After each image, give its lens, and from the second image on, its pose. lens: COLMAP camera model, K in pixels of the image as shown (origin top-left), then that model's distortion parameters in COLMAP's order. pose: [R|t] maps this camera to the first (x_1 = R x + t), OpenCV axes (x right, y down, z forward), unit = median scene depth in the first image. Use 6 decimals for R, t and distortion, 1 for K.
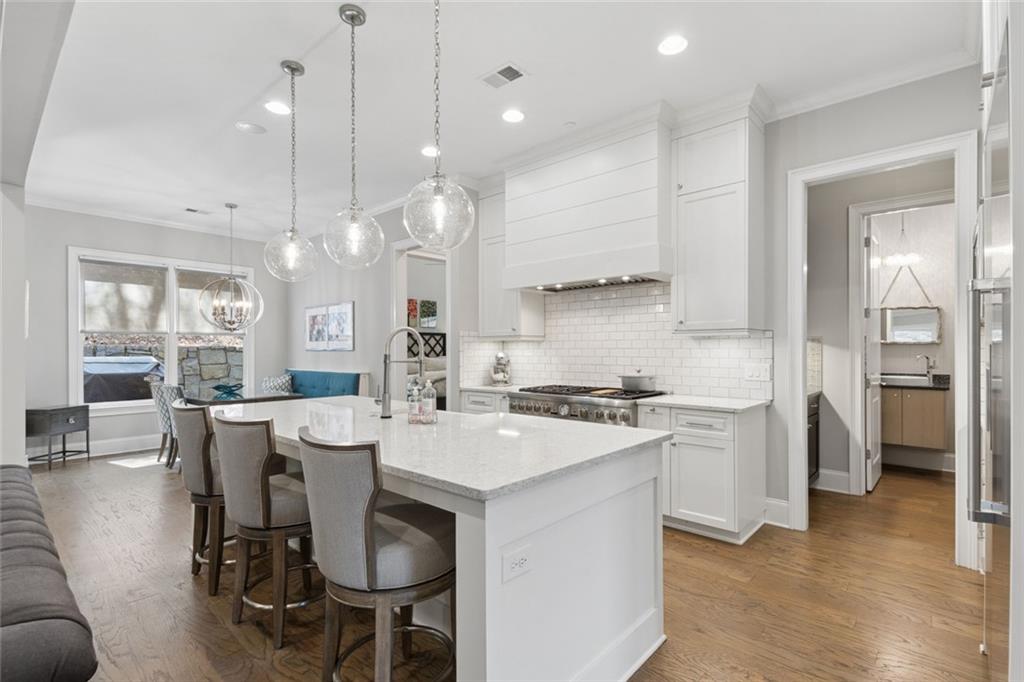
lens RADIAL K [[483.5, 0, 523.2], [0, 483.5, 349.2], [0, 0, 1]] dist [0.017959, -0.006889]
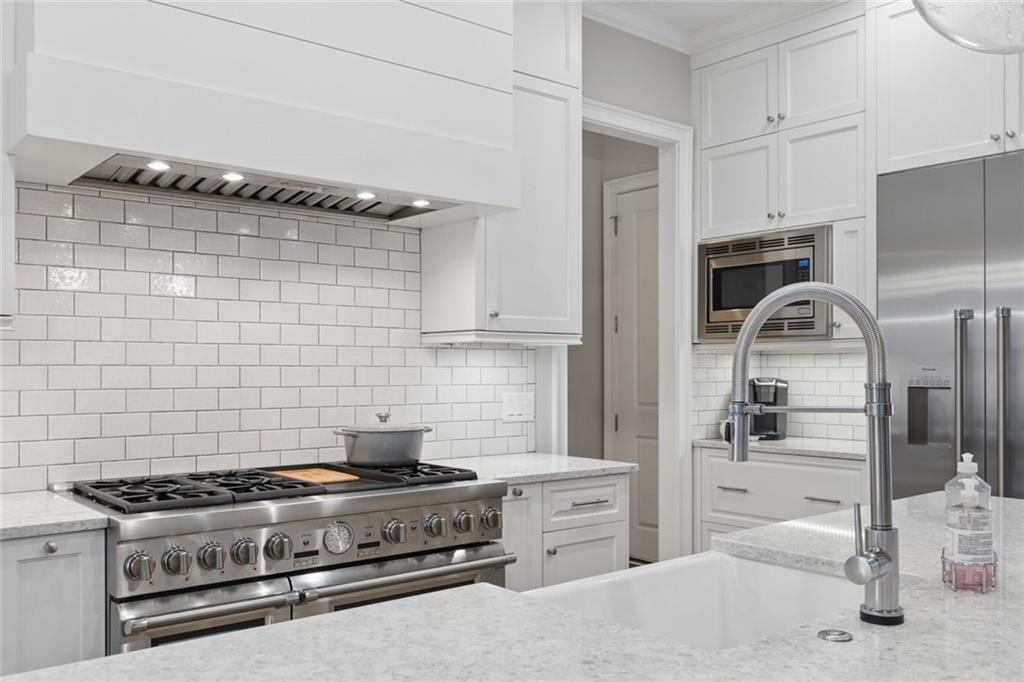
lens RADIAL K [[878.2, 0, 521.0], [0, 878.2, 370.3], [0, 0, 1]] dist [-0.010044, 0.007793]
pose [[0.149414, -0.002003, 0.988773, -0.475717], [-0.005032, 0.999983, 0.002786, -0.000424], [-0.988762, -0.005392, 0.149402, 0.682783]]
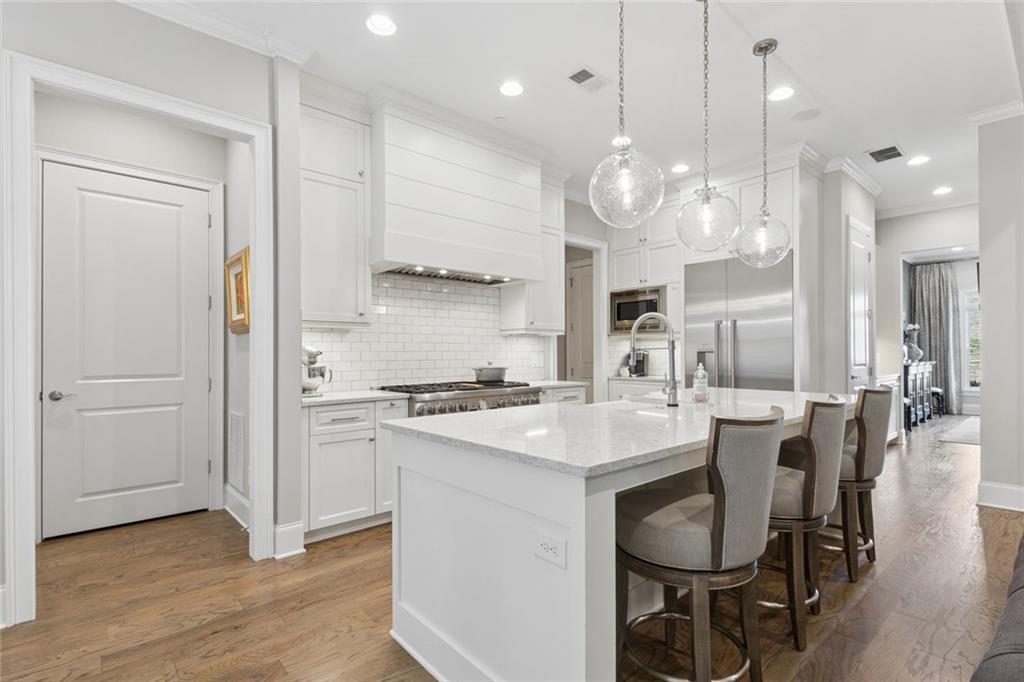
lens RADIAL K [[483.5, 0, 518.6], [0, 483.5, 351.0], [0, 0, 1]] dist [0.017959, -0.006889]
pose [[0.120465, 0.004276, 0.992708, -0.770895], [-0.000996, 0.999991, -0.004186, 0.019249], [-0.992717, -0.000485, 0.120468, 0.721332]]
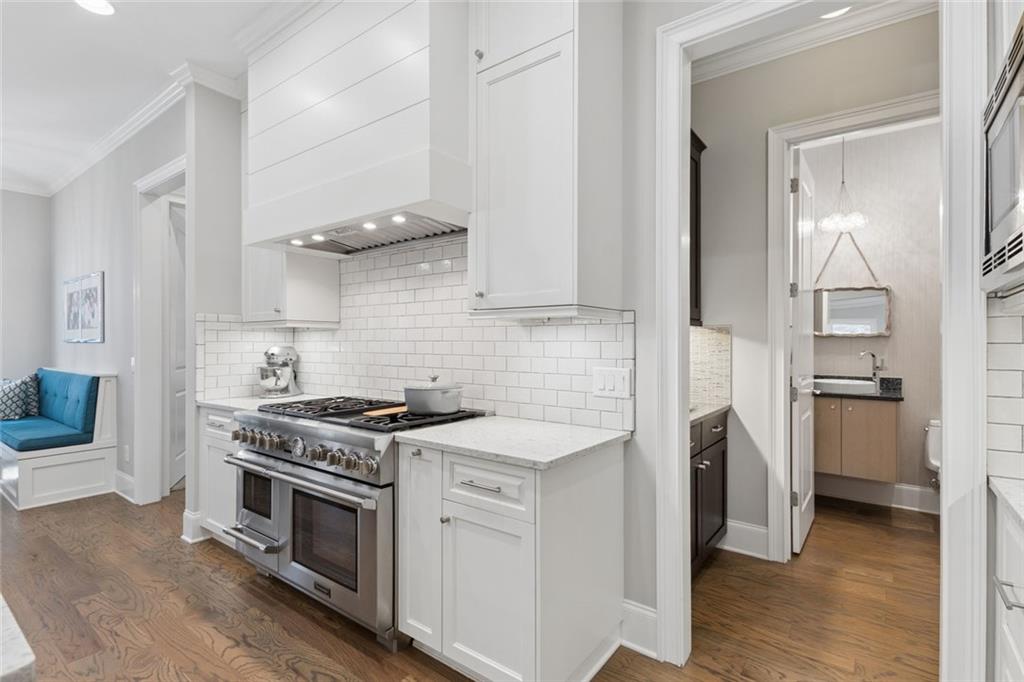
lens RADIAL K [[483.5, 0, 526.3], [0, 483.5, 341.8], [0, 0, 1]] dist [0.017959, -0.006889]
pose [[0.995925, 0.003970, 0.090098, 0.268789], [-0.003906, 0.999992, -0.000891, -0.000156], [-0.090100, 0.000535, 0.995933, 0.352410]]
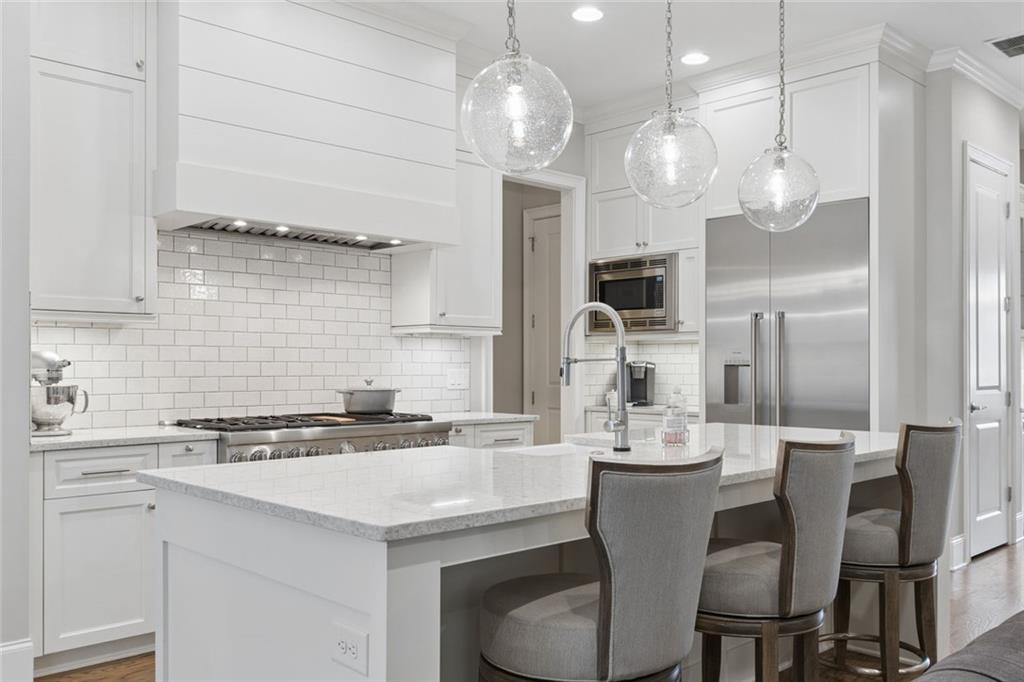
lens RADIAL K [[875.7, 0, 513.6], [0, 875.7, 362.8], [0, 0, 1]] dist [0.005822, -0.011822]
pose [[0.083086, 0.003040, 0.996538, -0.841542], [-0.006620, 0.999975, -0.002499, 0.018251], [-0.996520, -0.006390, 0.083104, 0.634483]]
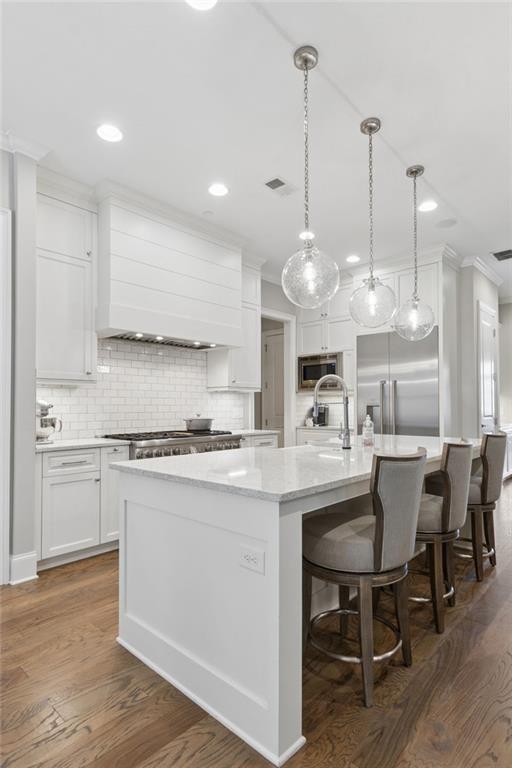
lens RADIAL K [[411.4, 0, 265.2], [0, 411.4, 400.0], [0, 0, 1]] dist [0.006303, -0.000310]
pose [[0.012378, 0.016536, 0.999787, -0.798677], [-0.002571, 0.999860, -0.016505, 0.019444], [-0.999920, -0.002366, 0.012419, 0.723695]]
